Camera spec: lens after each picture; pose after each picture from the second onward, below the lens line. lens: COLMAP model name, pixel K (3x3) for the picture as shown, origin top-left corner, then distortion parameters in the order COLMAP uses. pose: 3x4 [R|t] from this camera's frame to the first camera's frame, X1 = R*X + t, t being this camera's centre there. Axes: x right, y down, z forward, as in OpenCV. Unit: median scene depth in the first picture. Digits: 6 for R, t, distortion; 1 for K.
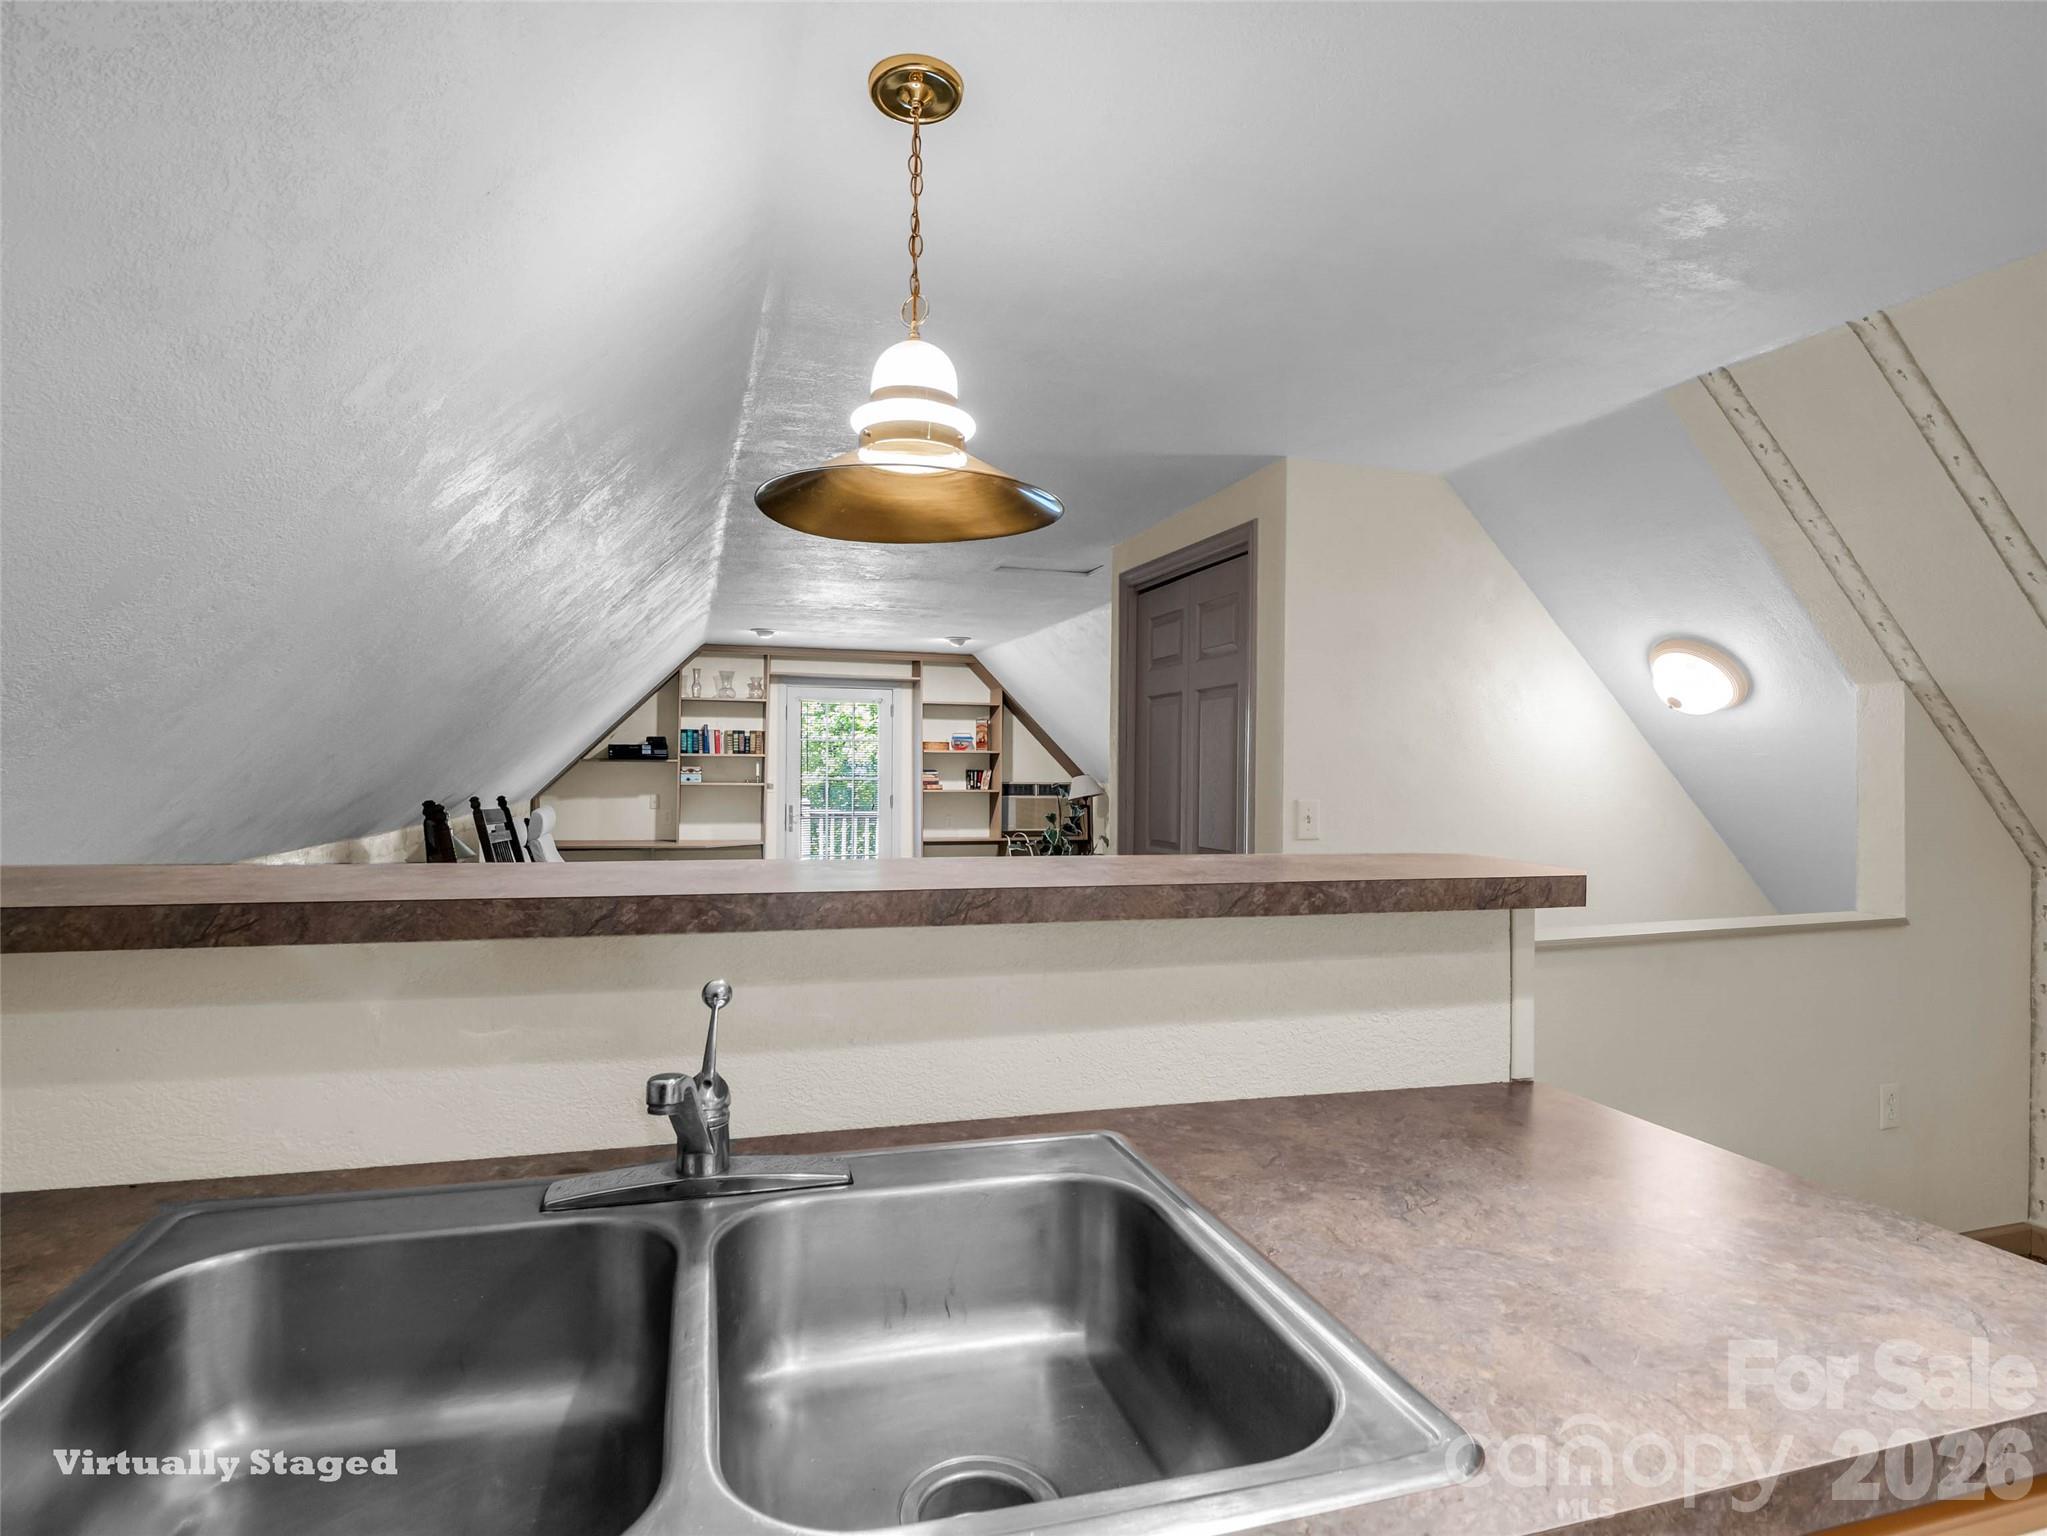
lens RADIAL K [[1026.2, 0, 1040.5], [0, 1026.2, 762.6], [0, 0, 1]] dist [-0.006123, -0.000687]
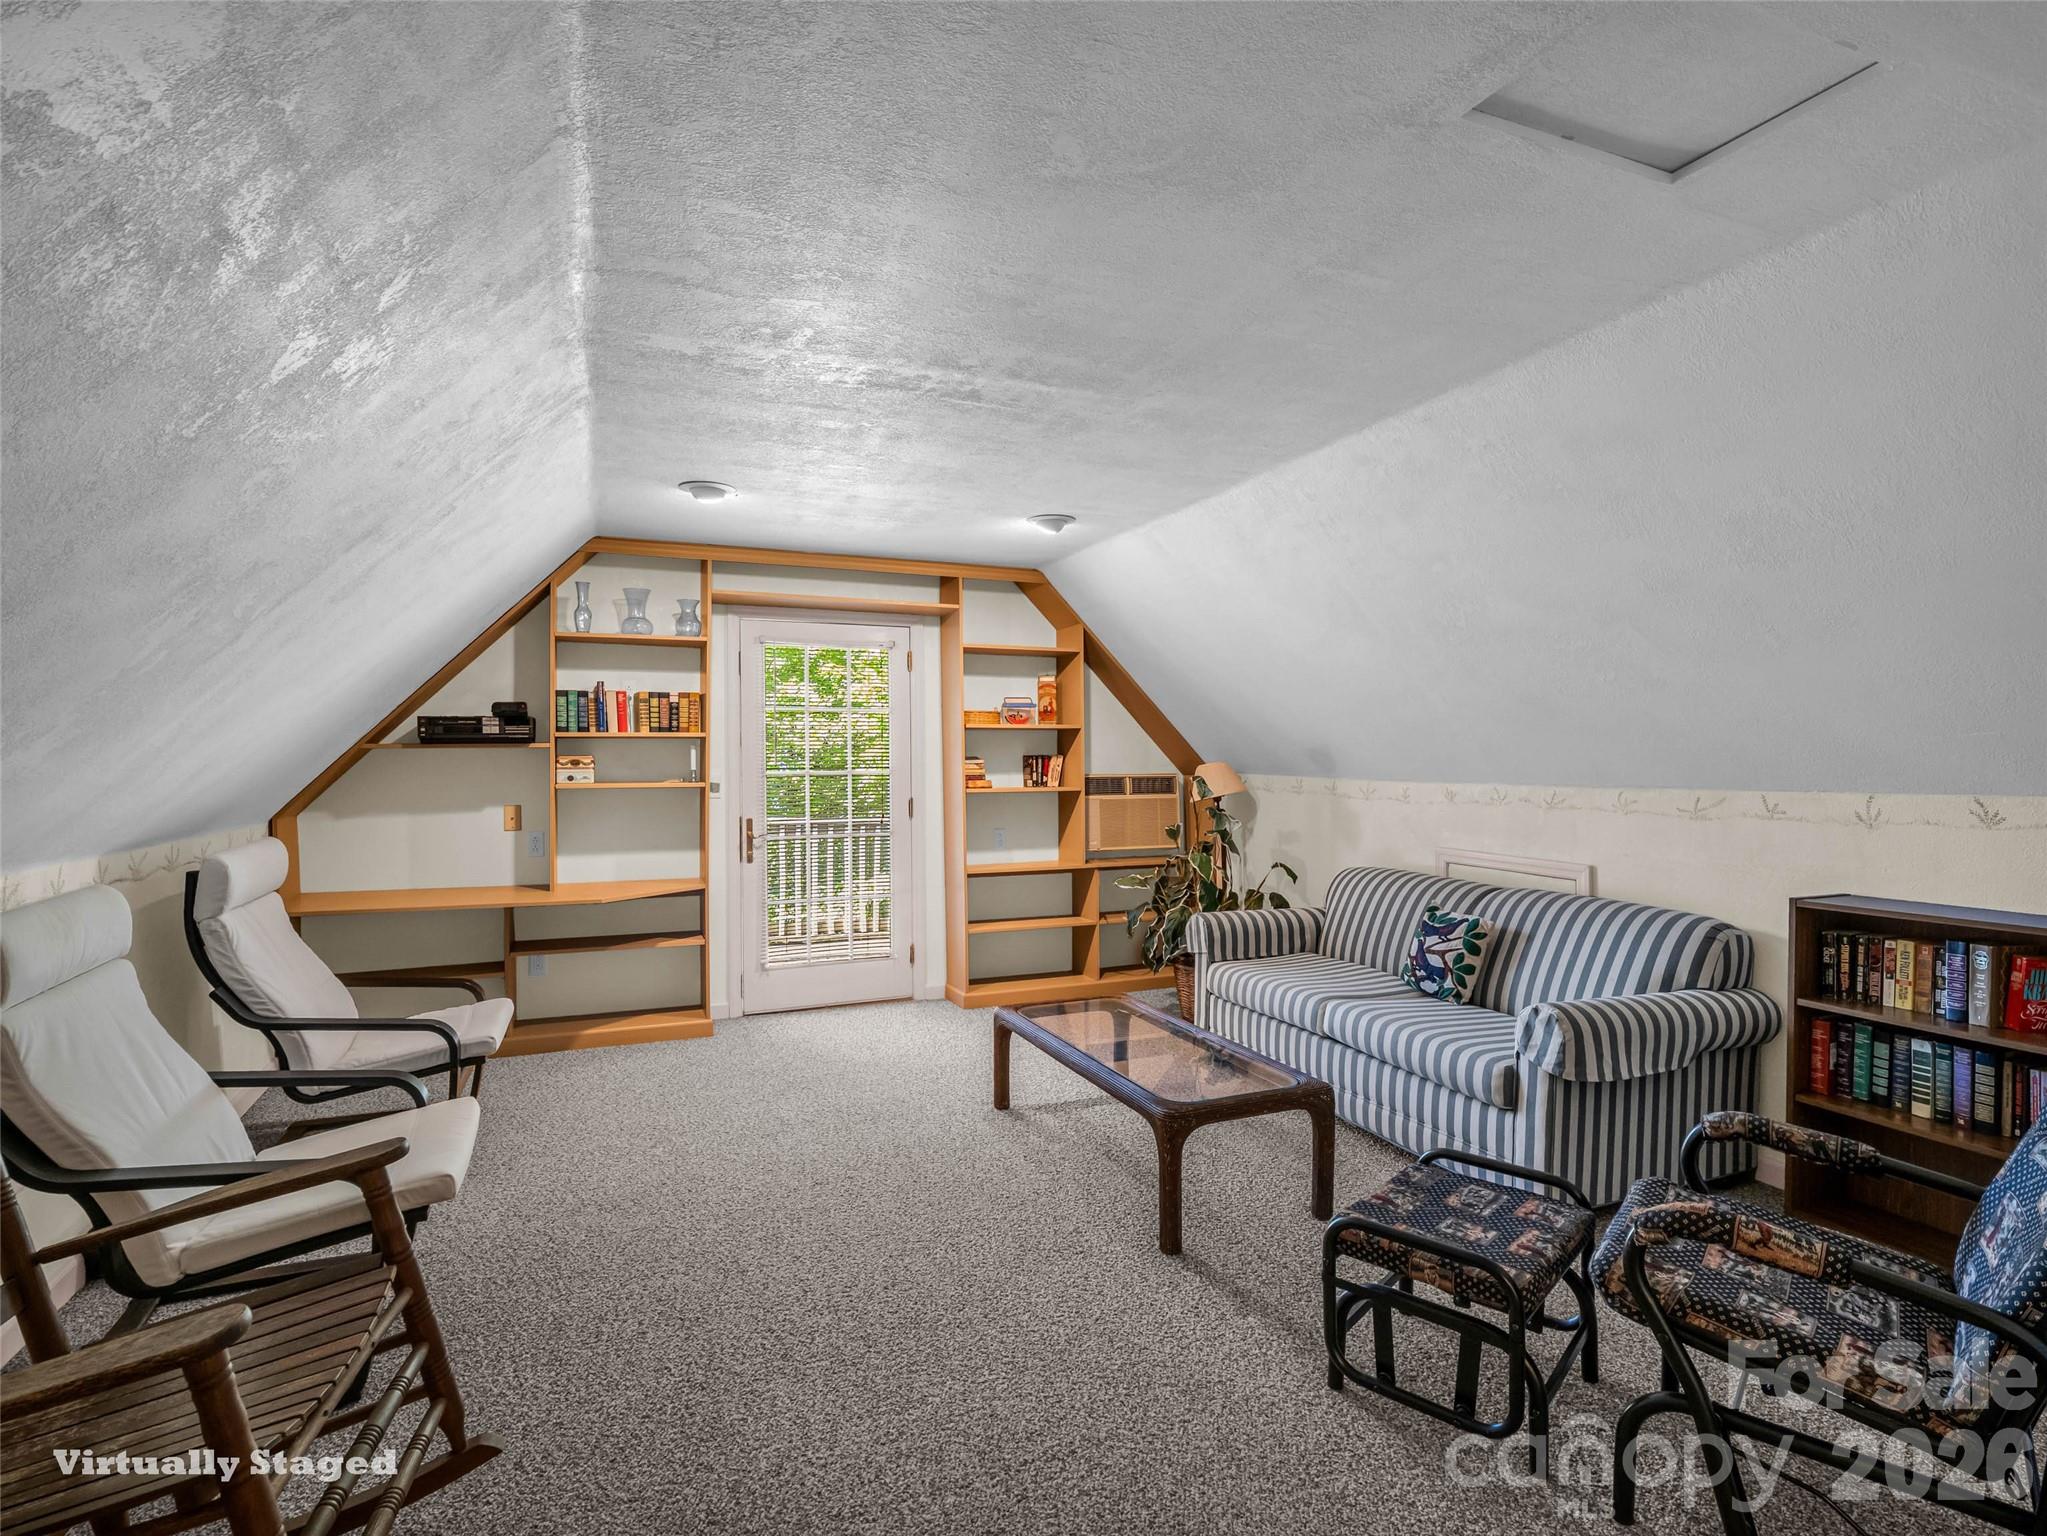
lens RADIAL K [[1026.2, 0, 1008.2], [0, 1026.2, 778.9], [0, 0, 1]] dist [-0.006123, -0.000687]
pose [[0.998978, -0.014526, 0.042790, -0.119579], [0.013448, 0.999587, 0.025383, 0.005385], [-0.043141, -0.024781, 0.998762, 0.401173]]
